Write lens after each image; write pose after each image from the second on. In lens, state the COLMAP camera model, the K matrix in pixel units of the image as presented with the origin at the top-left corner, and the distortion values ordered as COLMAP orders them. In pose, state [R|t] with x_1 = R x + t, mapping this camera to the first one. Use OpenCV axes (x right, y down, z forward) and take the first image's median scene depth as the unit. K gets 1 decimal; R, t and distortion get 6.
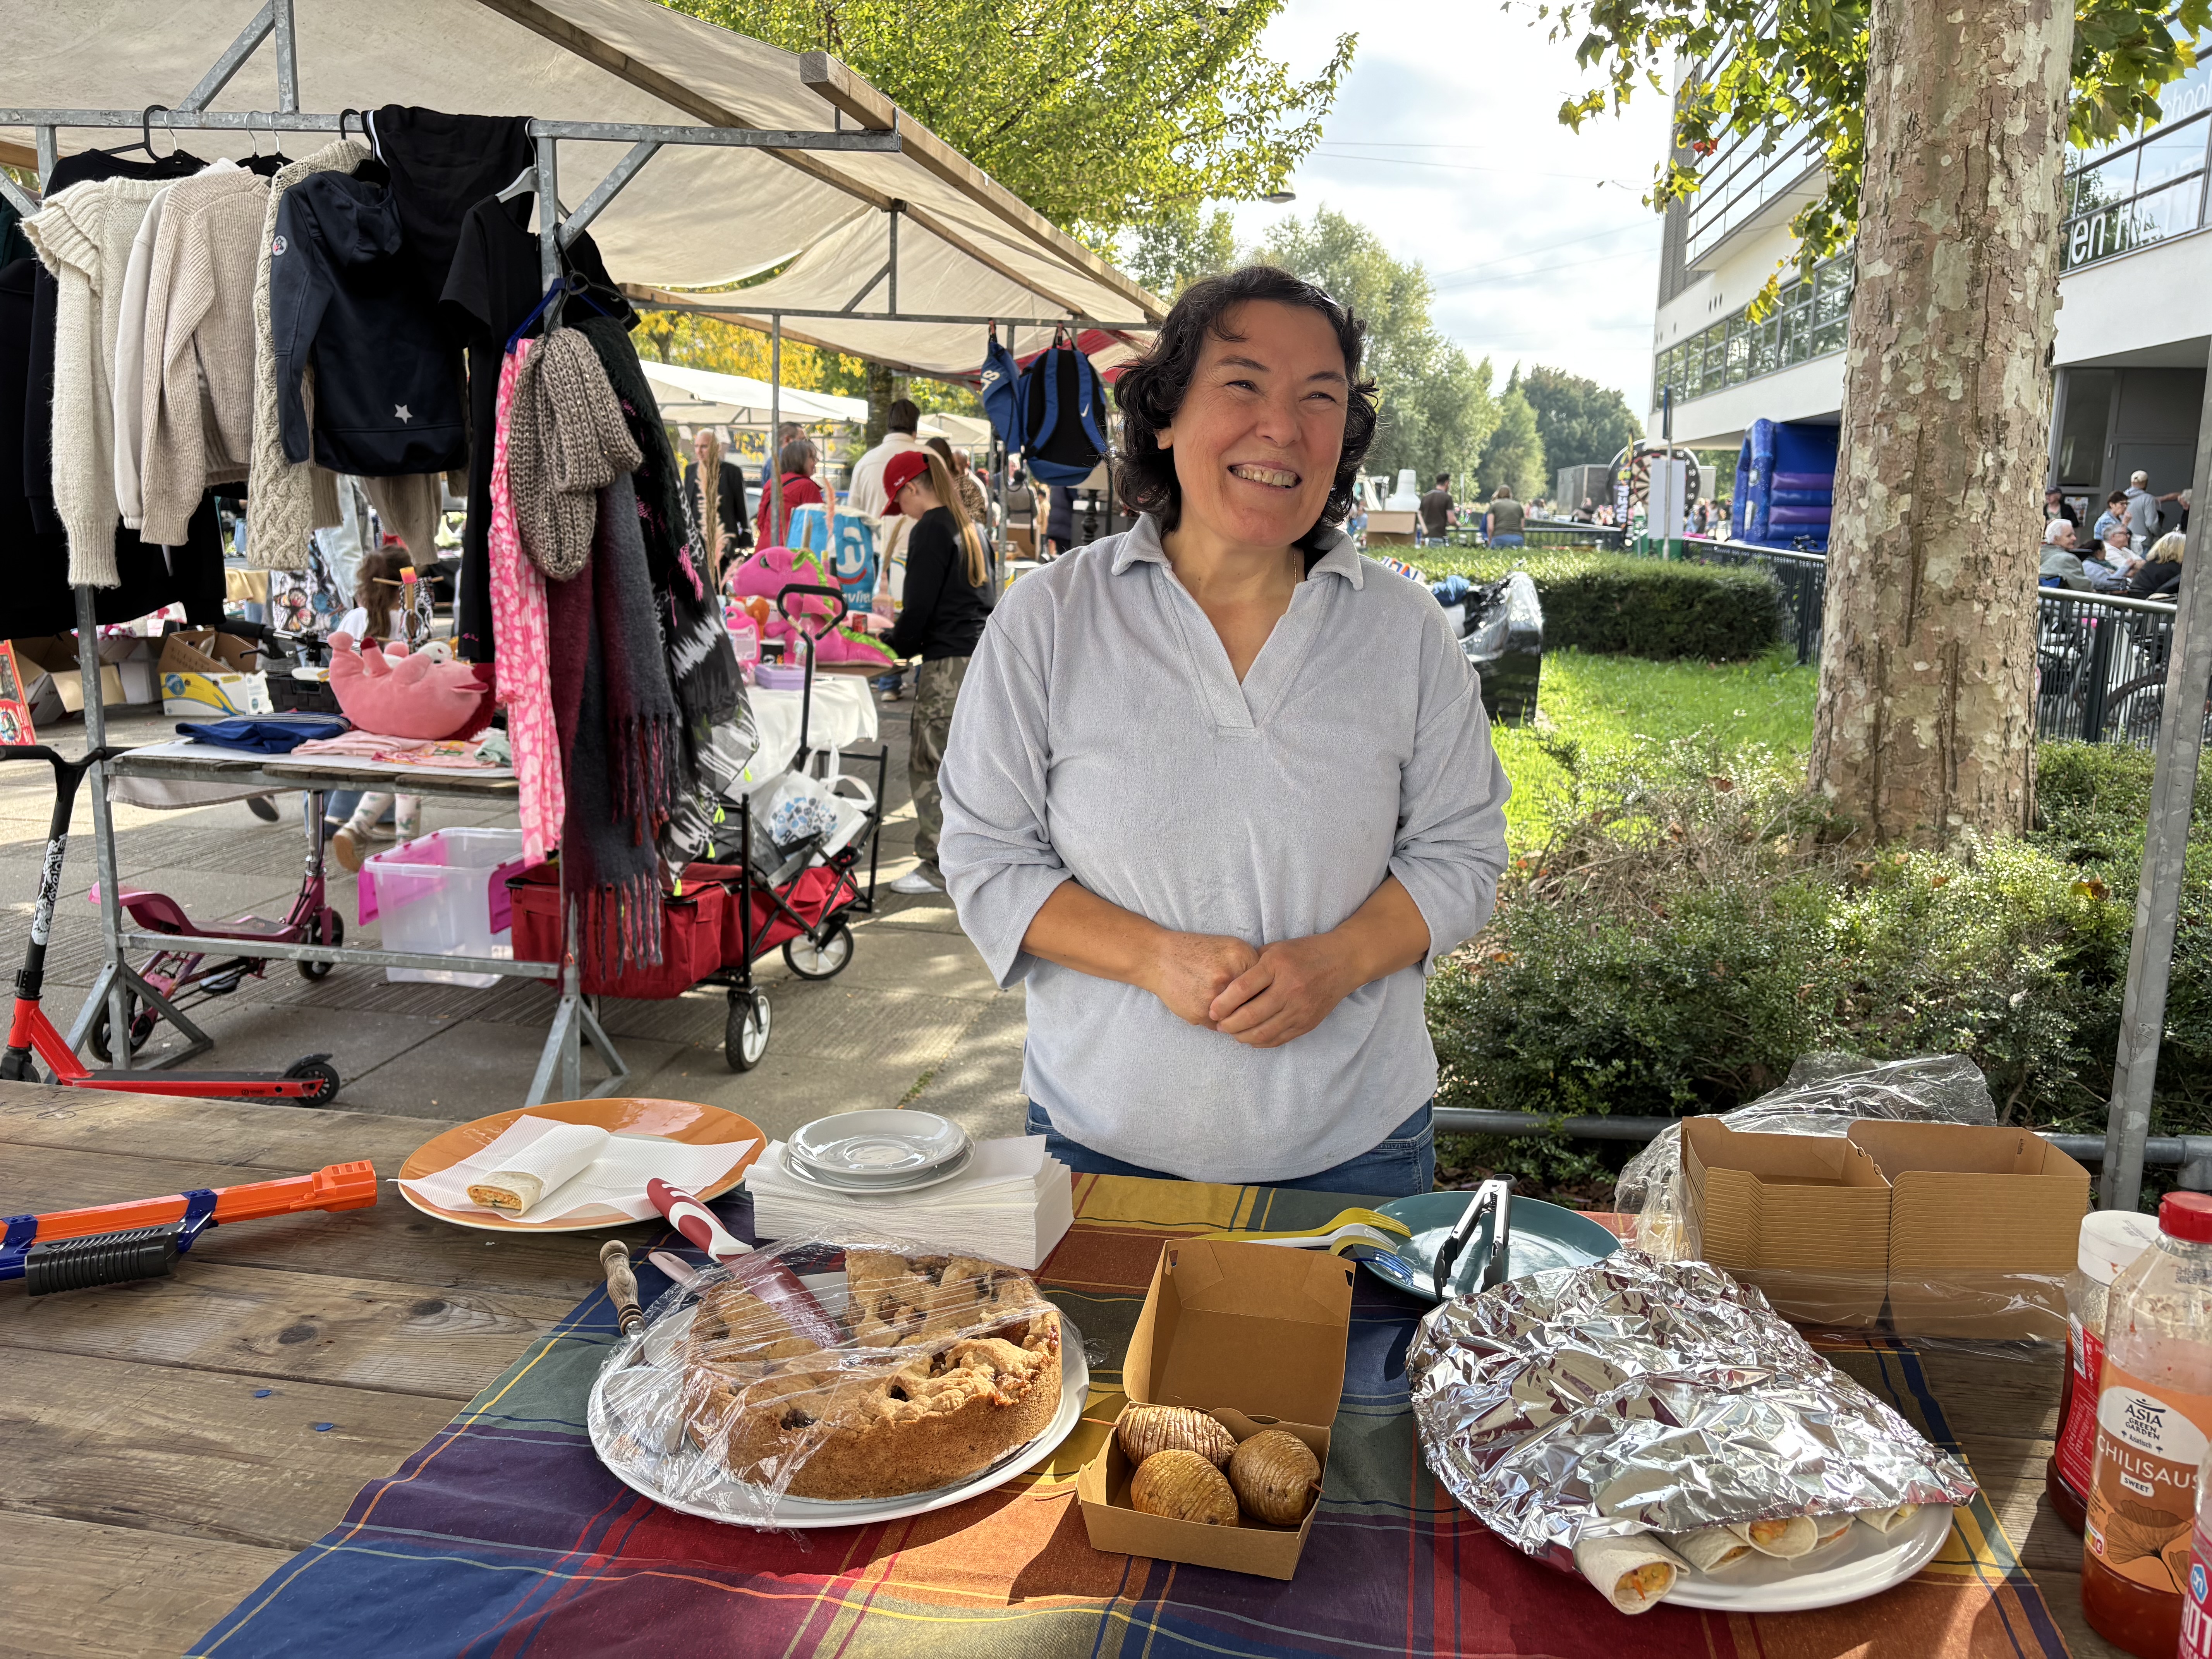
lens RADIAL K [[1667.9, 0, 1115.3], [0, 1667.9, 821.0], [0, 0, 1]] dist [0.029747, -0.002916]
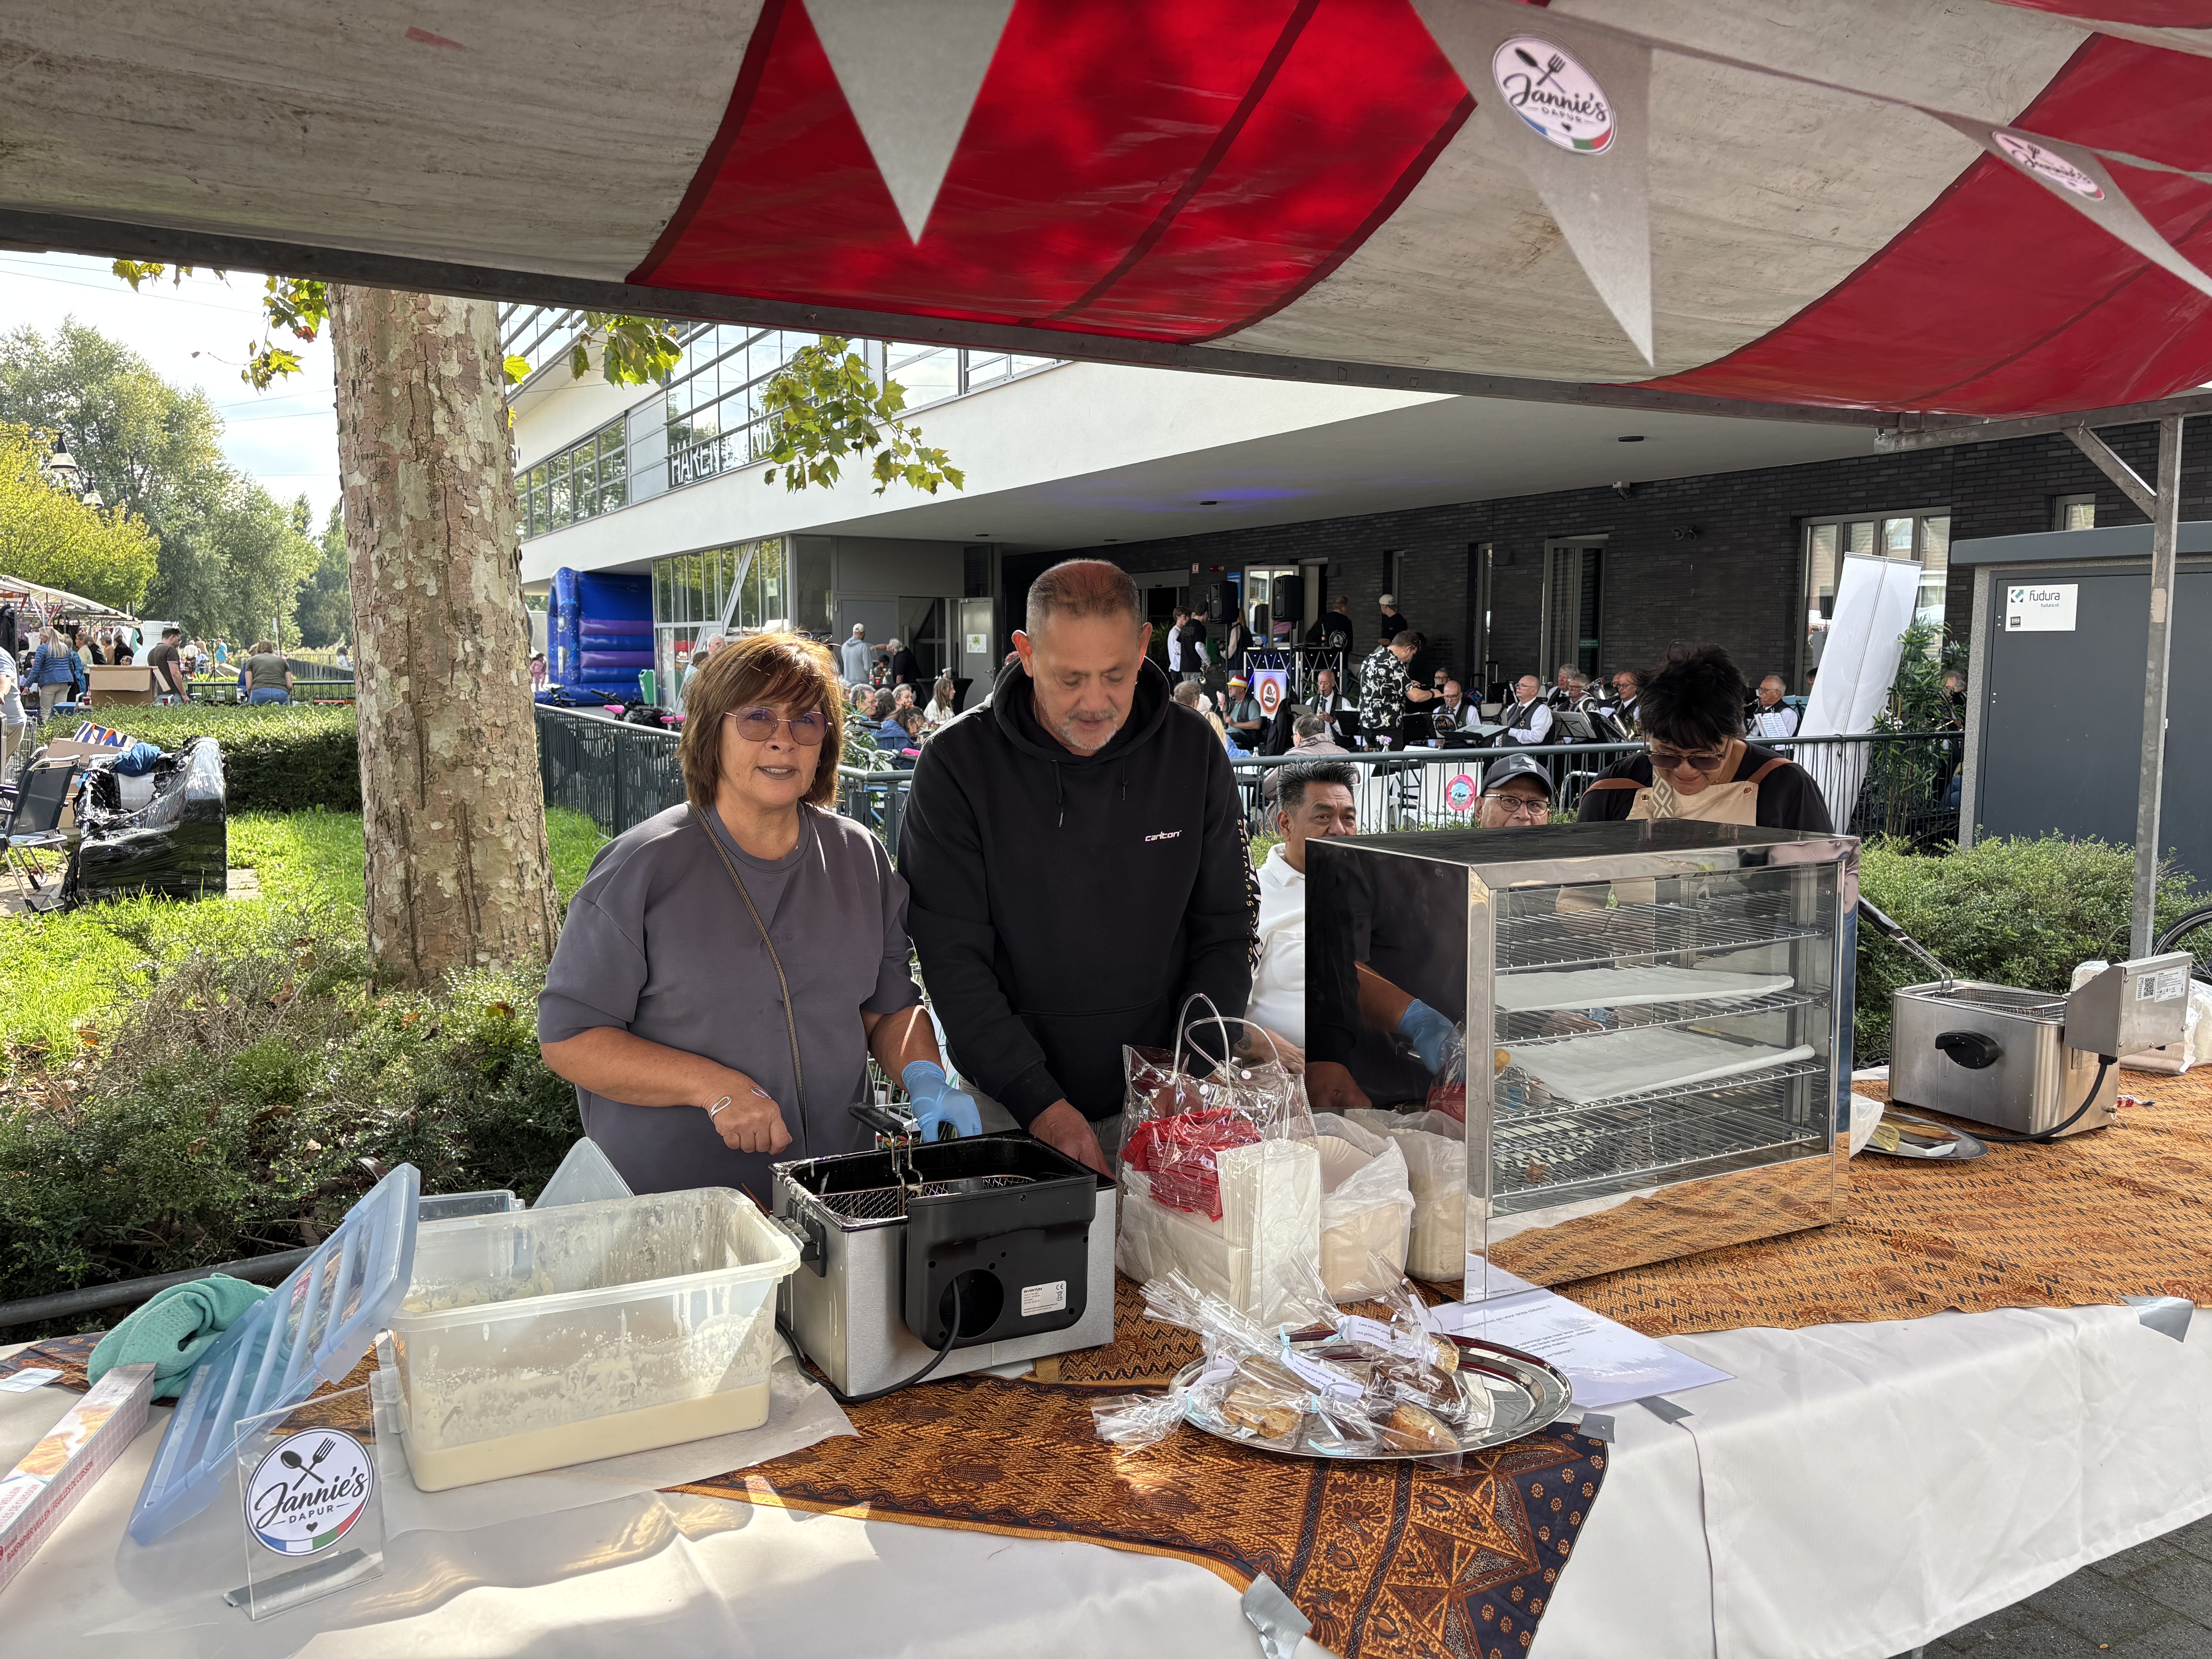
lens RADIAL K [[1667.9, 0, 1094.9], [0, 1667.9, 826.3], [0, 0, 1]] dist [0.029747, -0.002916]
pose [[0.800415, -0.080435, 0.594025, 0.163446], [0.127062, 0.991205, -0.036994, 0.006348], [-0.585825, 0.105089, 0.803595, -0.167617]]
